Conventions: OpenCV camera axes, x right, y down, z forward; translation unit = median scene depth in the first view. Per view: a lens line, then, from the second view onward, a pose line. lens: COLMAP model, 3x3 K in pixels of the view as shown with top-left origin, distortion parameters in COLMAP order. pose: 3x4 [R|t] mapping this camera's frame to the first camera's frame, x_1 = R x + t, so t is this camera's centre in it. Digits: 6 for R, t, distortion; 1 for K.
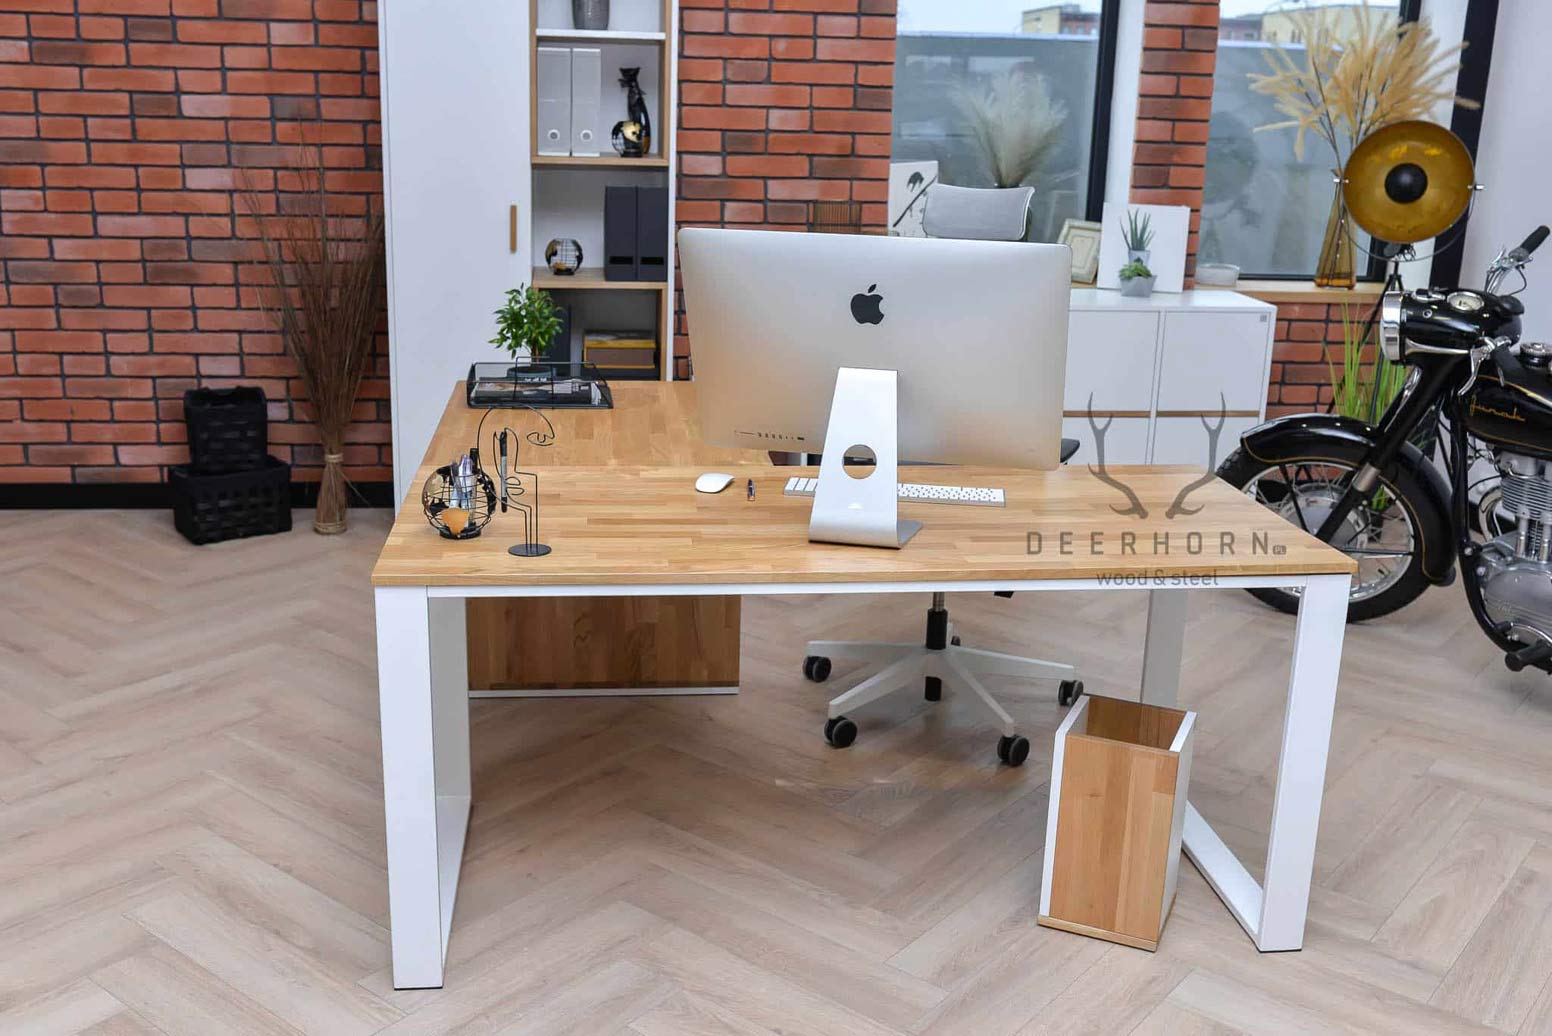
lens RADIAL K [[1539.6, 0, 776.0], [0, 1539.6, 518.0], [0, 0, 1]] dist [-0.062021, 0.093306]
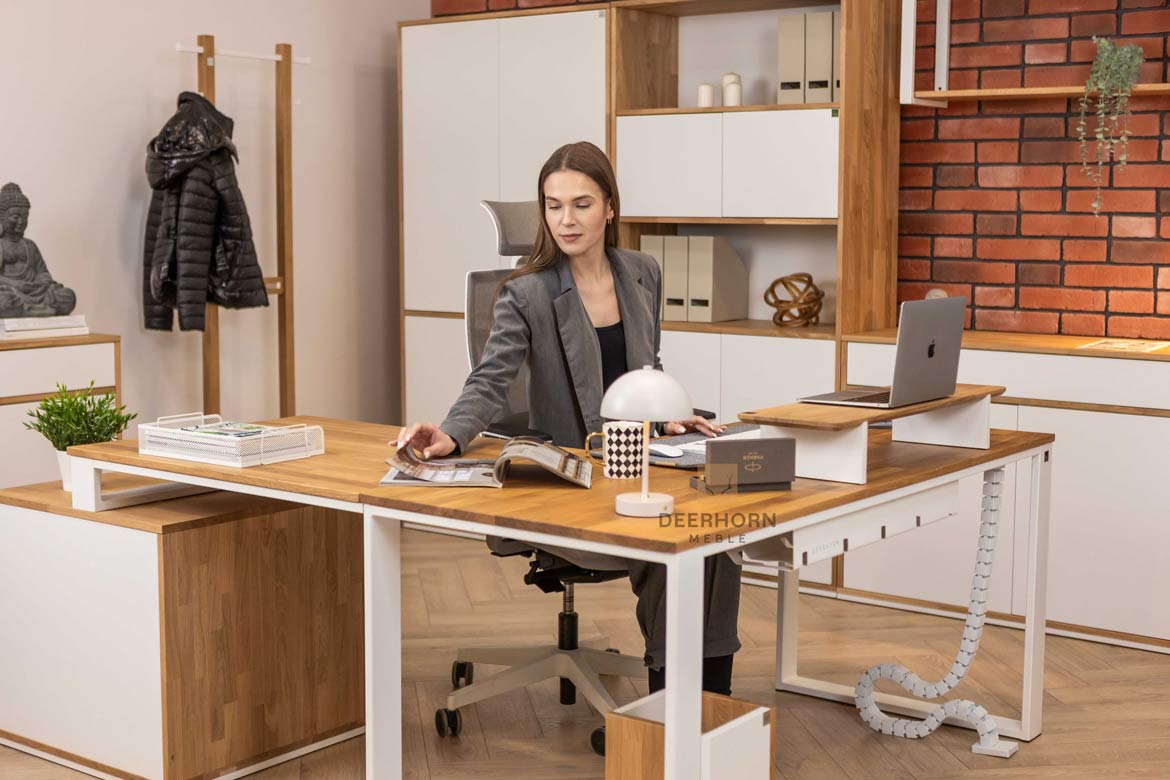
lens RADIAL K [[1670.8, 0, 559.7], [0, 1670.8, 391.6], [0, 0, 1]] dist [-0.030635, 0.024290]
pose [[0.730057, 0.051024, -0.681479, 0.393513], [-0.170630, 0.979235, -0.109475, 0.034280], [0.661742, 0.196203, 0.723604, 0.076232]]
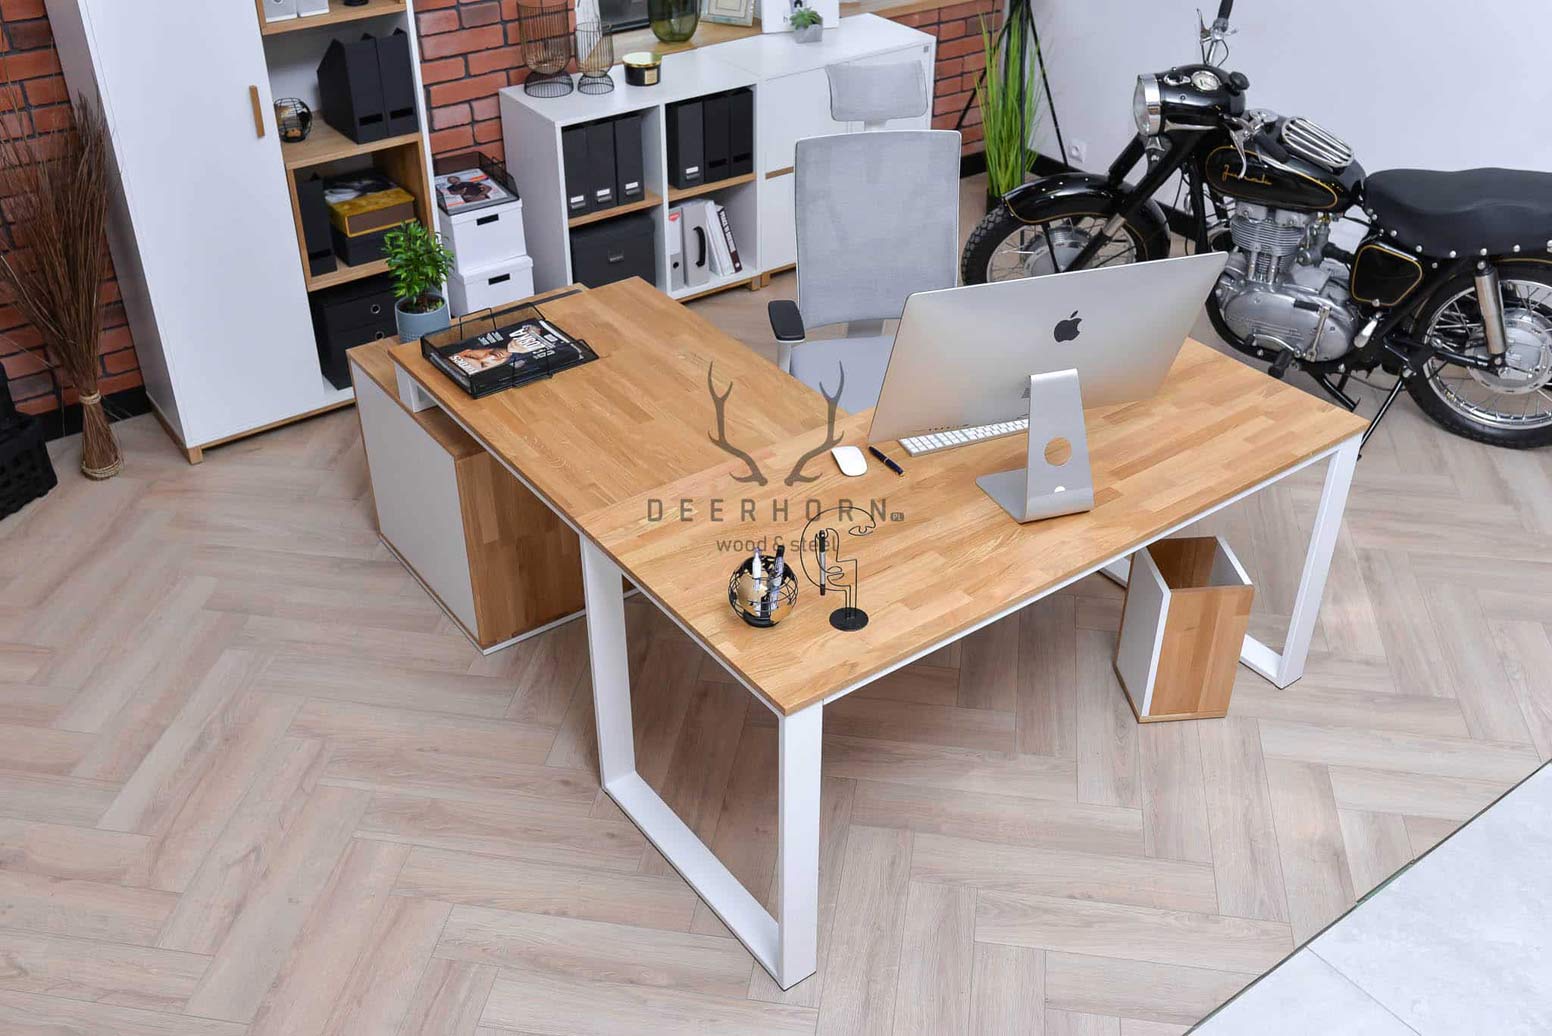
lens RADIAL K [[1485.2, 0, 776.0], [0, 1485.2, 518.0], [0, 0, 1]] dist [-0.062065, 0.092021]
pose [[0.869823, -0.296060, 0.394659, -0.297234], [0.155428, 0.923643, 0.350323, -0.210158], [-0.468241, -0.243378, 0.849422, 0.068143]]
